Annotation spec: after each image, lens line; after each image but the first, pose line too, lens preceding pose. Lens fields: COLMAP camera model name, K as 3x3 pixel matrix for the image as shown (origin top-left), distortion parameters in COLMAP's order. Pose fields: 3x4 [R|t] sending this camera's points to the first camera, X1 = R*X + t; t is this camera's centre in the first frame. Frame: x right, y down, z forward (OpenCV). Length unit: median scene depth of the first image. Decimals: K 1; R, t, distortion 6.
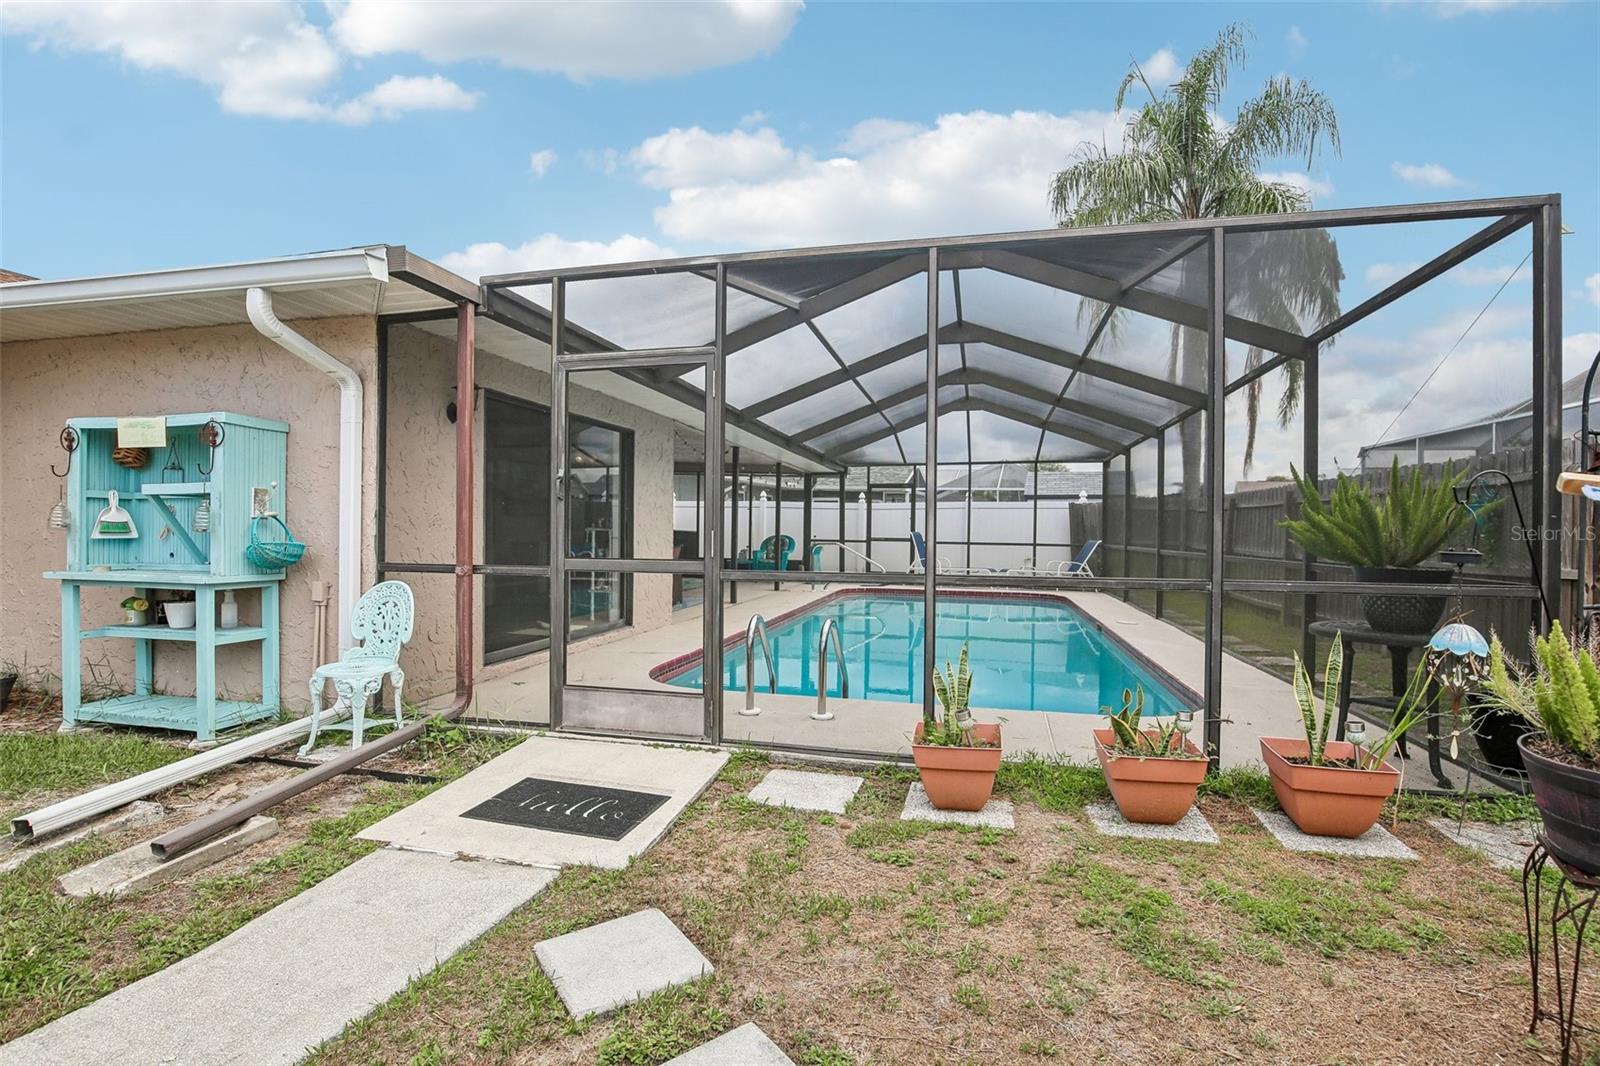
lens RADIAL K [[732.2, 0, 781.8], [0, 732.2, 528.8], [0, 0, 1]] dist [-0.000107, 0.000062]
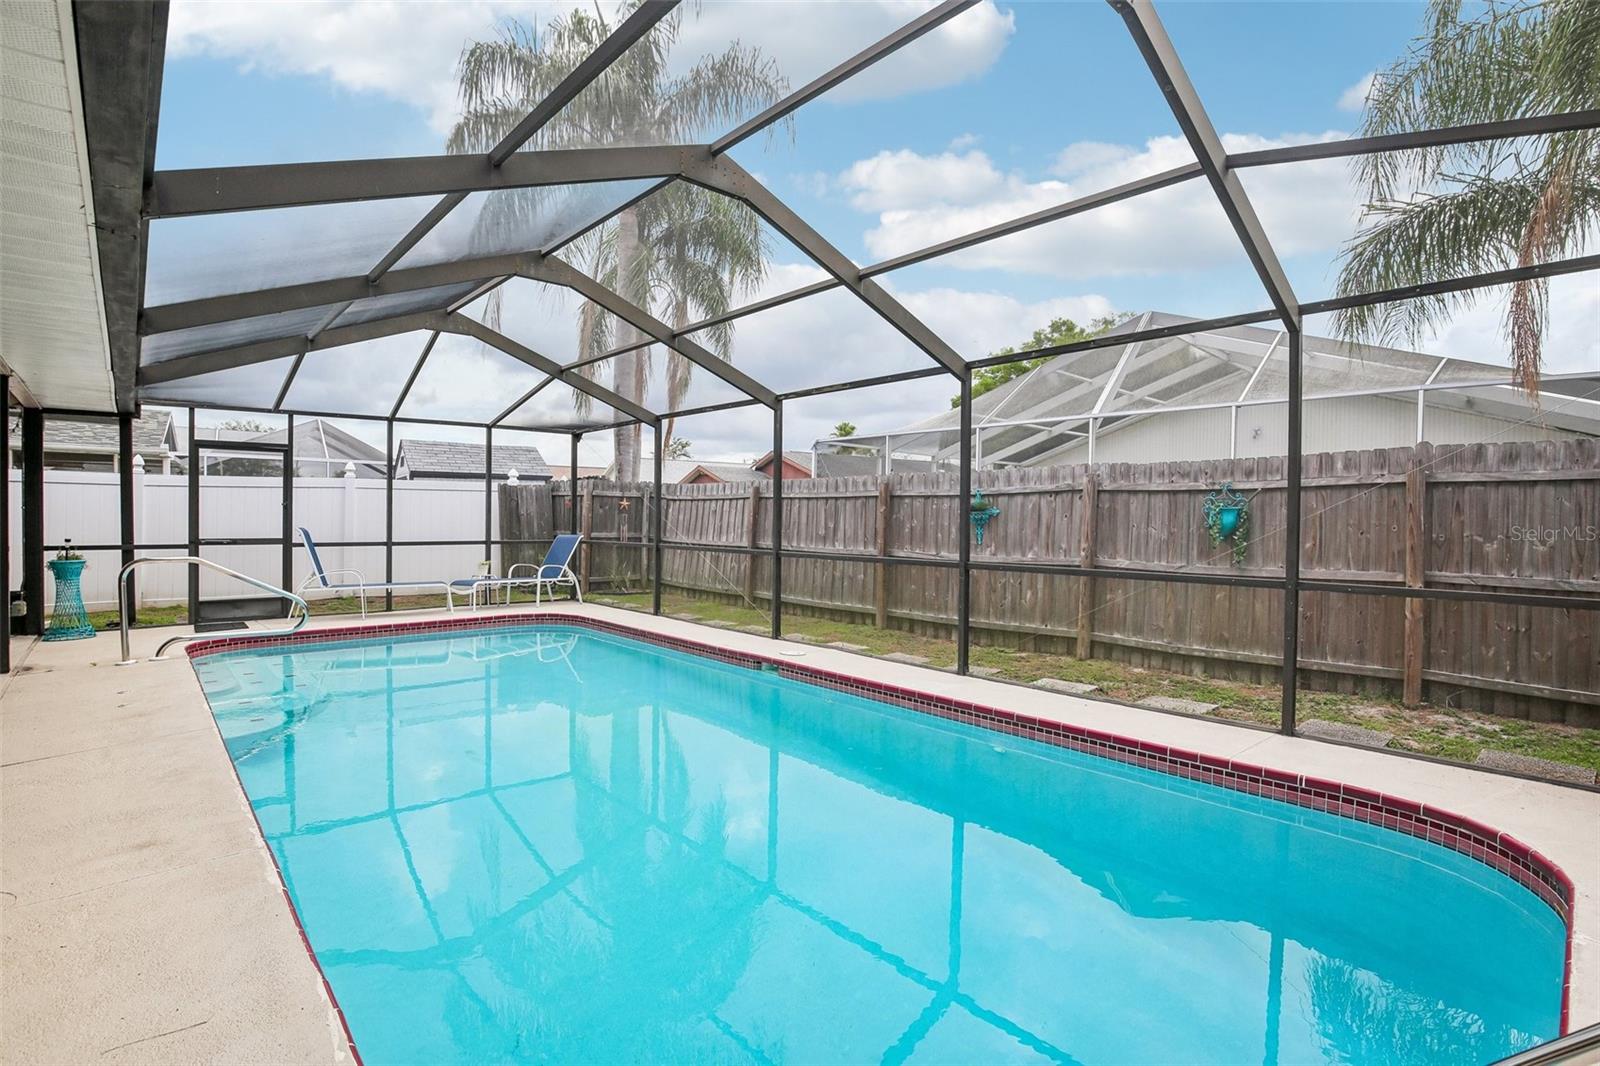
lens RADIAL K [[753.7, 0, 800.0], [0, 753.7, 533.0], [0, 0, 1]] dist [-0.032325, 0.000964]
pose [[0.554930, -0.029981, 0.831357, -0.084413], [0.001581, 0.999387, 0.034986, -0.012364], [-0.831896, -0.018101, 0.554637, 0.321060]]
